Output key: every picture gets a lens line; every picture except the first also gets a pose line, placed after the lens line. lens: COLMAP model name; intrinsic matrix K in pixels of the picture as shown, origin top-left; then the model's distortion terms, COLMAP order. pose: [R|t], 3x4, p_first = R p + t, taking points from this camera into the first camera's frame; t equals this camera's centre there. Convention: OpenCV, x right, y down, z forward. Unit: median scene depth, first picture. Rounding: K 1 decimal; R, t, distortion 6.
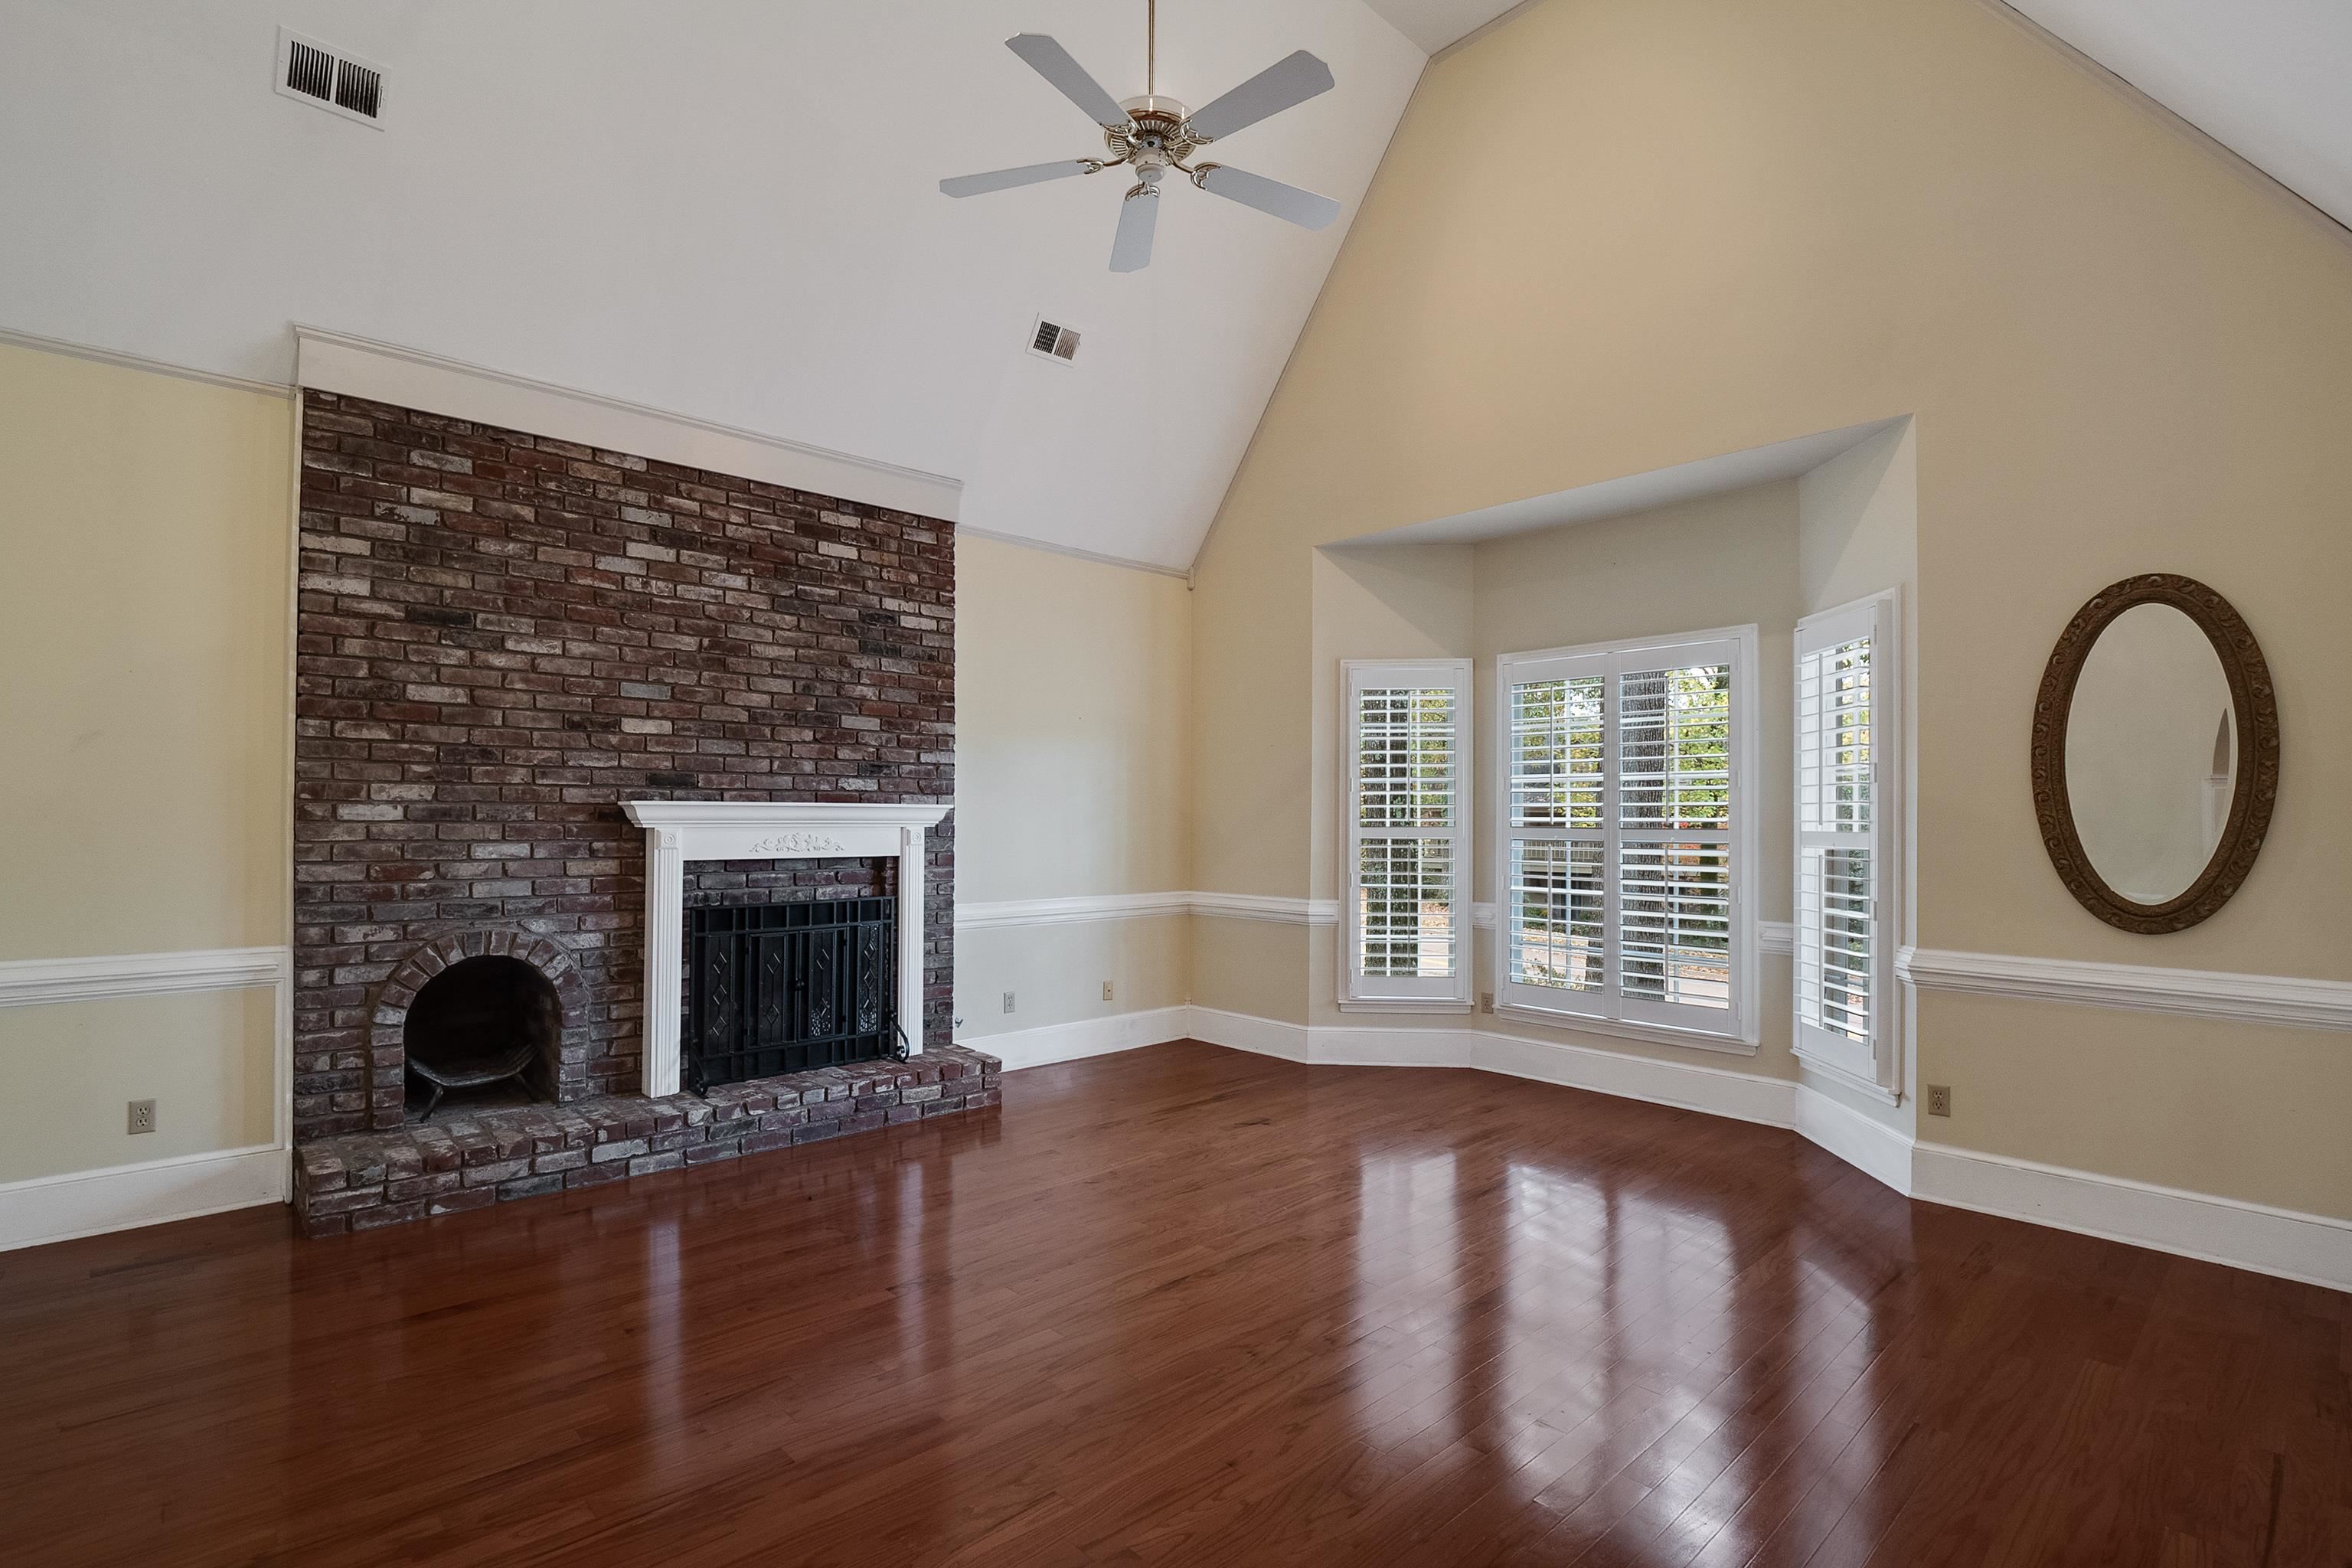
lens RADIAL K [[1113.1, 0, 1171.9], [0, 1113.1, 801.1], [0, 0, 1]] dist [-0.003845, -0.000819]
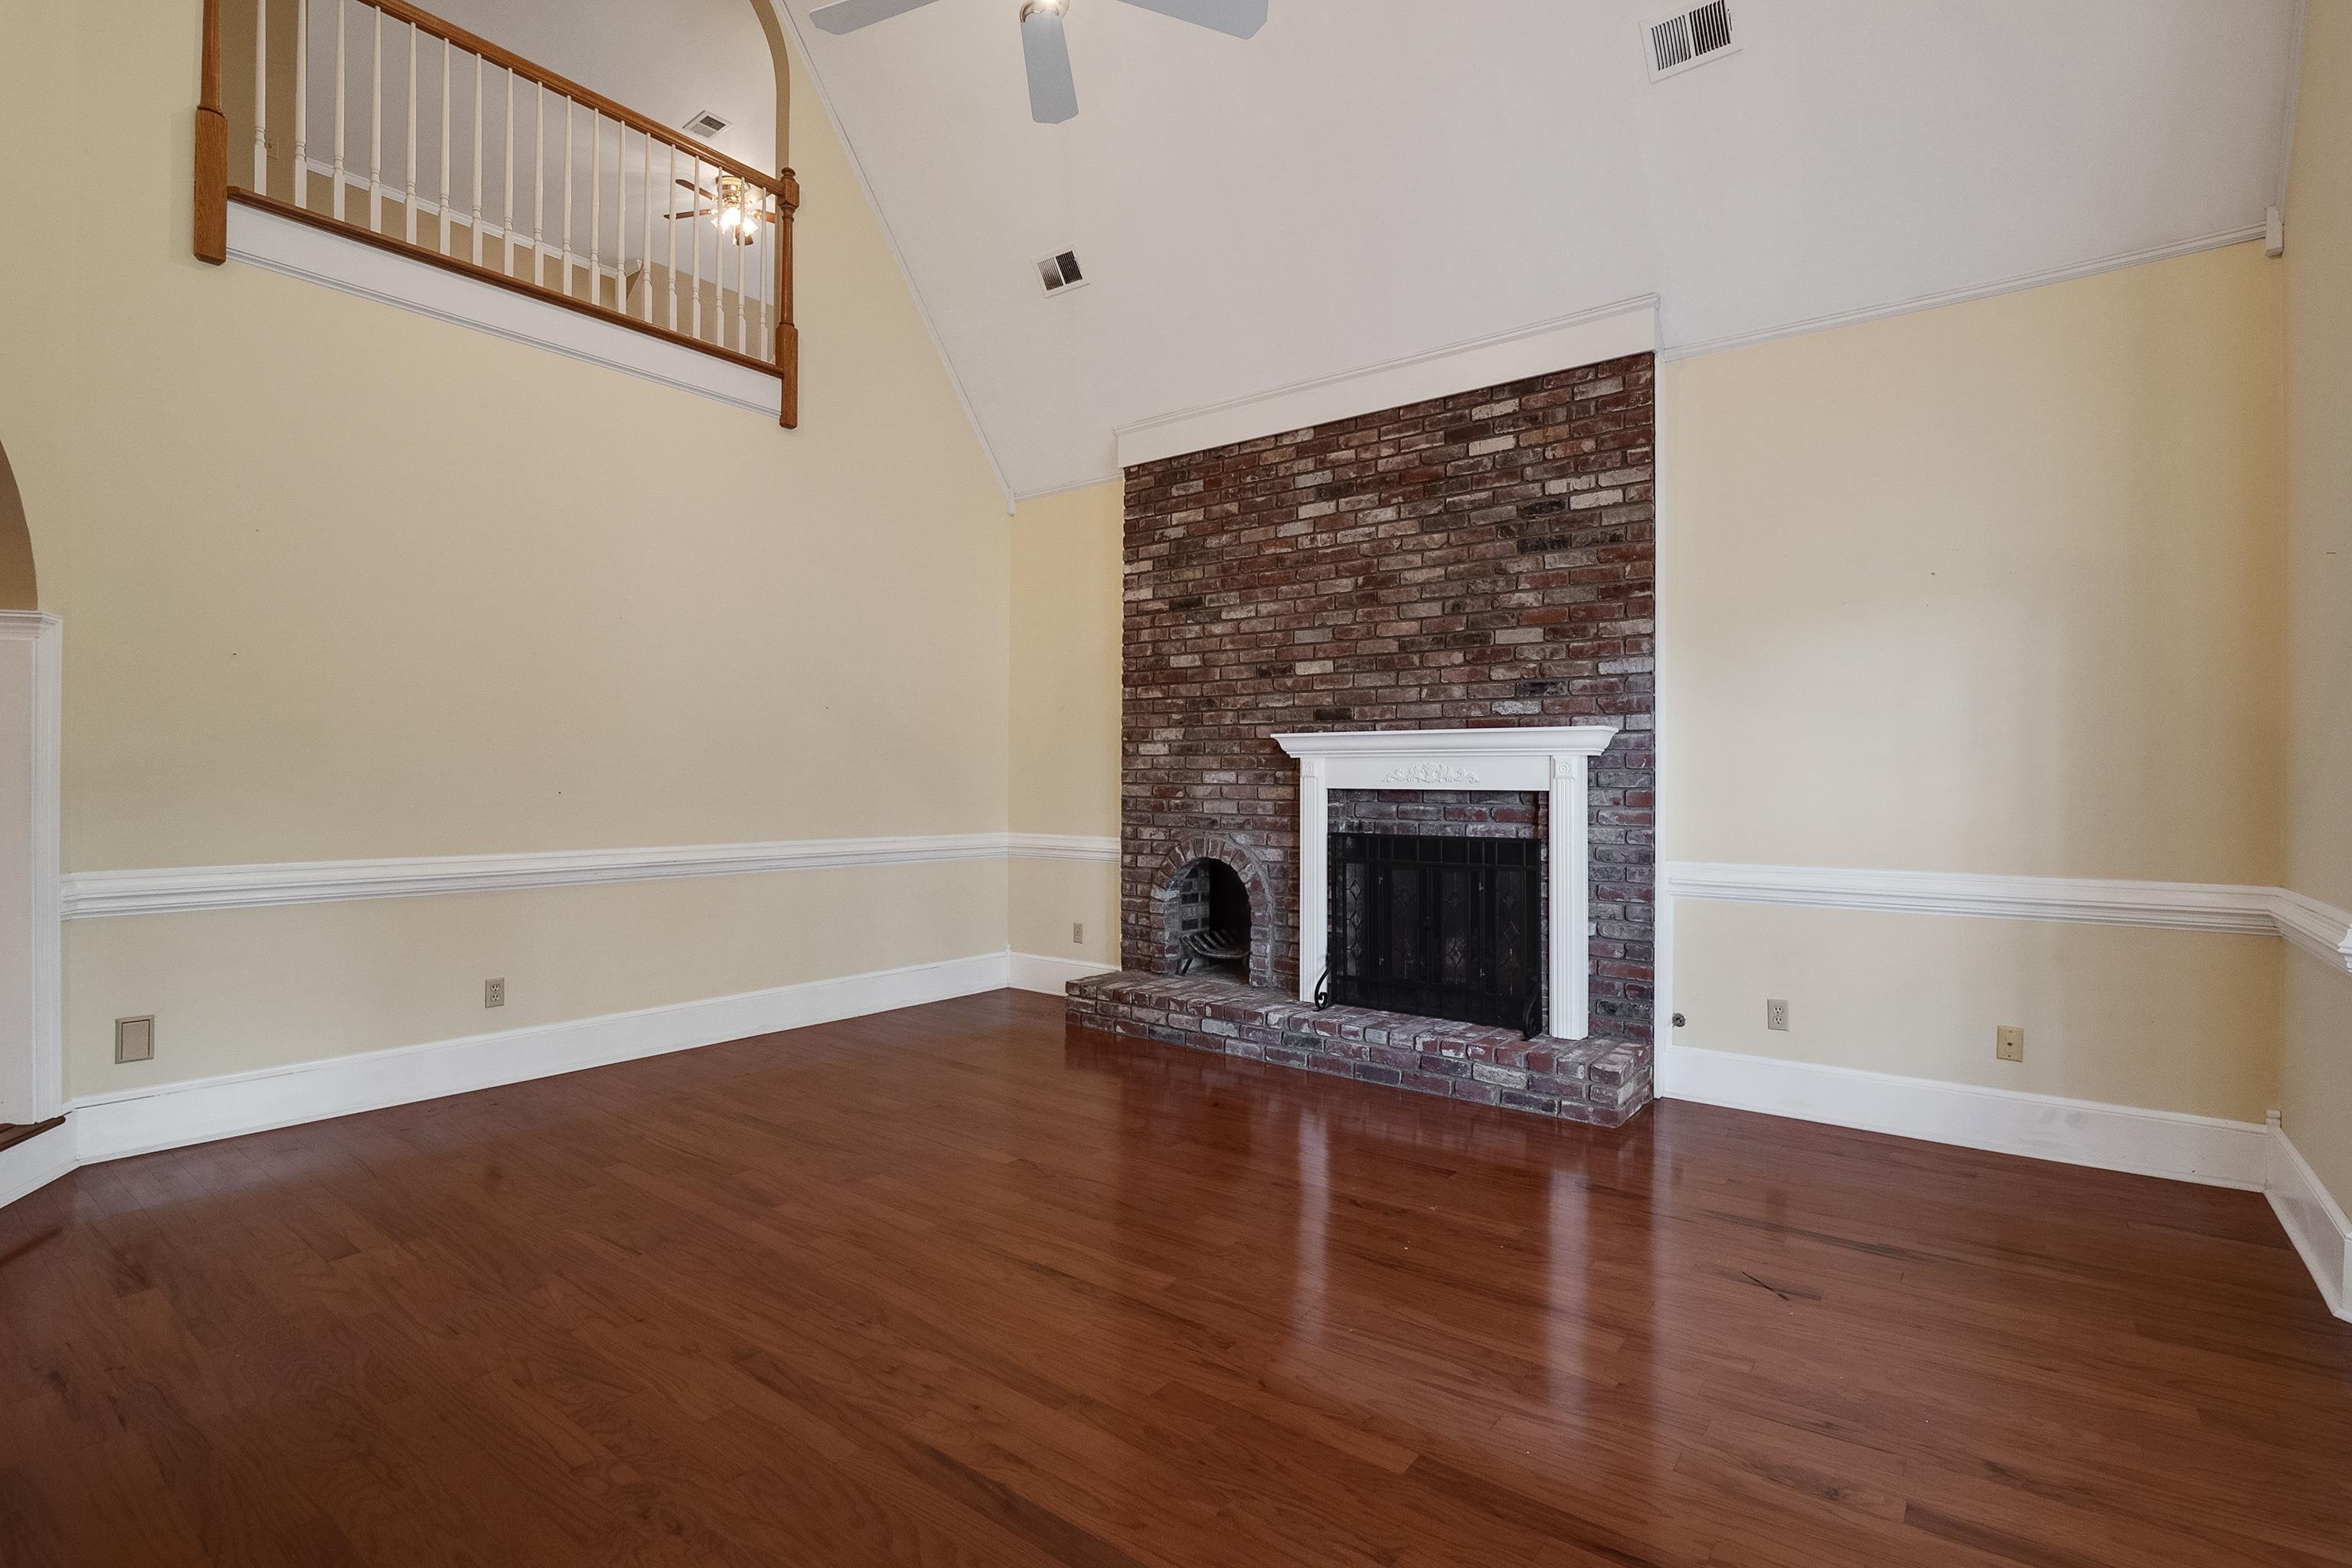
lens RADIAL K [[1113.1, 0, 1163.1], [0, 1113.1, 772.5], [0, 0, 1]] dist [-0.003845, -0.000819]
pose [[0.160713, -0.011967, -0.986929, 0.593095], [0.009658, 0.999898, -0.010552, 0.047359], [0.986954, -0.007836, 0.160812, 0.666945]]
